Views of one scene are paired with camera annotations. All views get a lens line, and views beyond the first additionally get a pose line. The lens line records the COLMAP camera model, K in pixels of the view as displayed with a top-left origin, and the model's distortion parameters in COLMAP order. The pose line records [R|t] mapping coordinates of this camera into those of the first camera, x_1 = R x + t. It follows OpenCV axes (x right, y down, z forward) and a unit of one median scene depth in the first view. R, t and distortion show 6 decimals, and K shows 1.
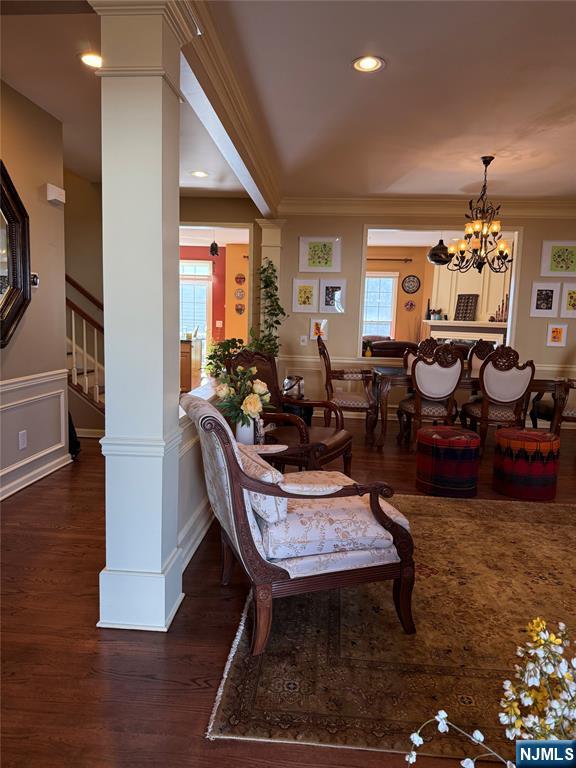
lens RADIAL K [[545.4, 0, 282.9], [0, 545.4, 383.6], [0, 0, 1]] dist [0.063101, -0.071879]
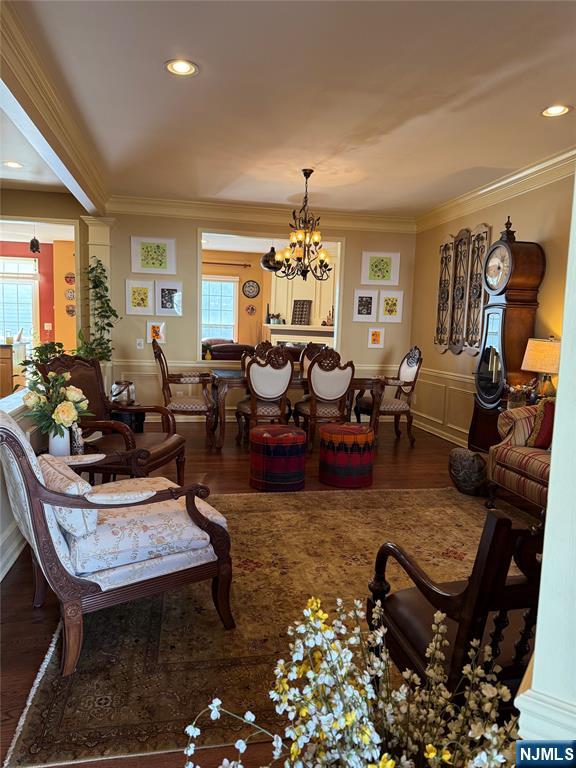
lens RADIAL K [[545.4, 0, 285.2], [0, 545.4, 387.7], [0, 0, 1]] dist [0.063101, -0.071879]
pose [[0.962897, -0.030122, 0.268183, 0.037189], [0.029732, 0.999543, 0.005518, 0.000755], [-0.268227, 0.002660, 0.963352, -0.009725]]
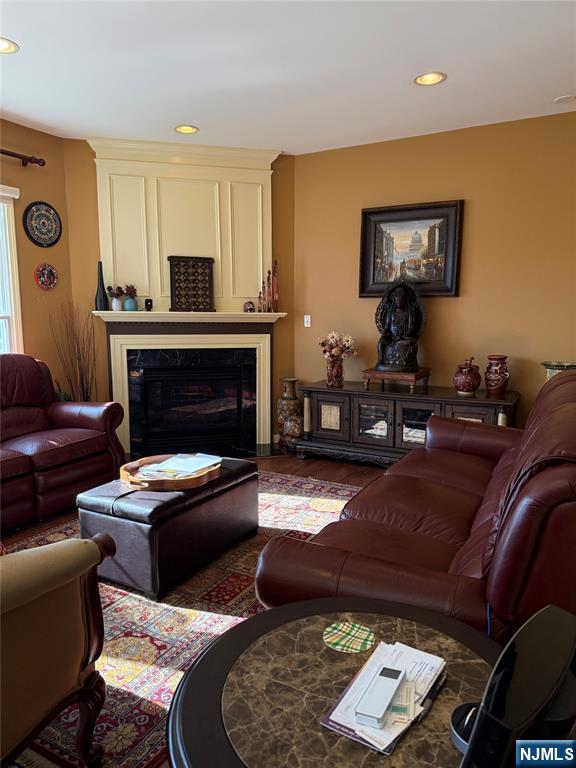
lens RADIAL K [[545.4, 0, 286.4], [0, 545.4, 392.2], [0, 0, 1]] dist [0.063101, -0.071879]
pose [[0.408736, -0.161108, 0.898320, -0.200240], [0.122443, 0.985077, 0.120956, -0.206373], [-0.904402, 0.060554, 0.422363, 1.628119]]
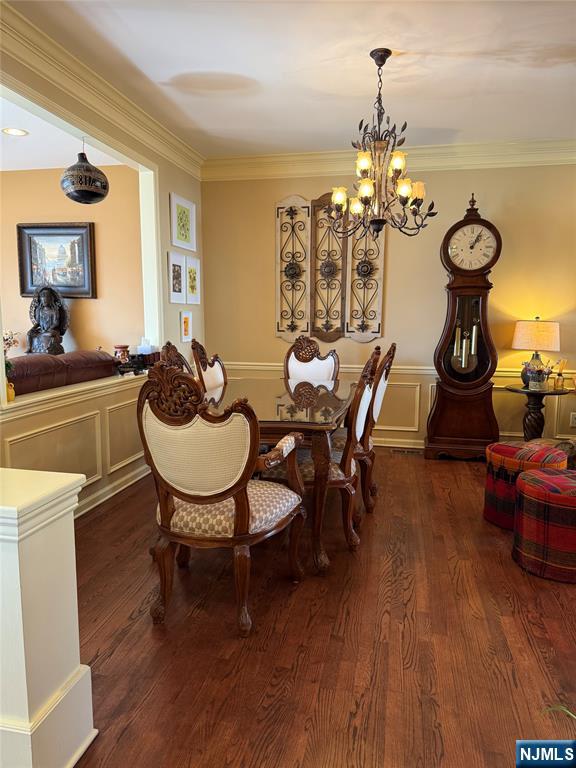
lens RADIAL K [[545.4, 0, 289.4], [0, 545.4, 387.7], [0, 0, 1]] dist [0.063101, -0.071879]
pose [[0.124301, -0.157664, 0.979638, -0.359052], [0.114694, 0.982960, 0.143646, -0.146761], [-0.985593, 0.094504, 0.140267, 1.153090]]
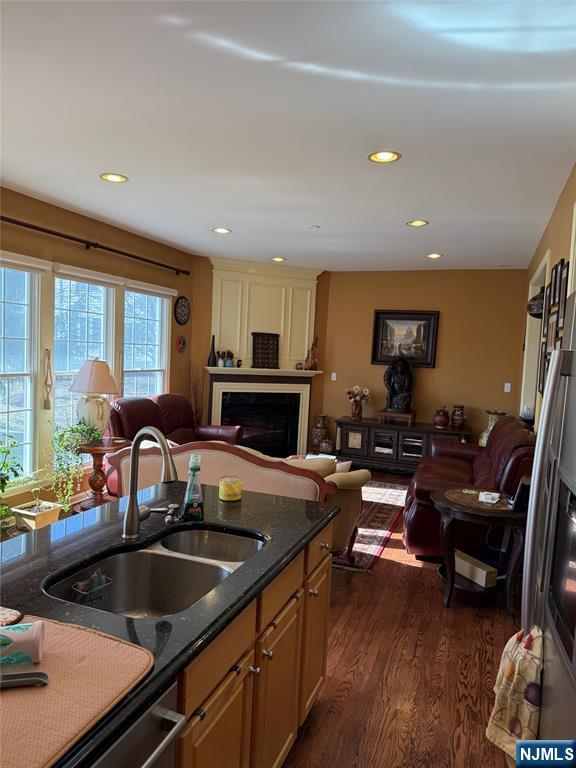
lens RADIAL K [[545.4, 0, 284.6], [0, 545.4, 389.9], [0, 0, 1]] dist [0.063101, -0.071879]
pose [[0.267565, -0.086954, 0.959608, -0.857738], [0.075019, 0.994777, 0.069223, -0.302964], [-0.960615, 0.053467, 0.272691, 1.747057]]
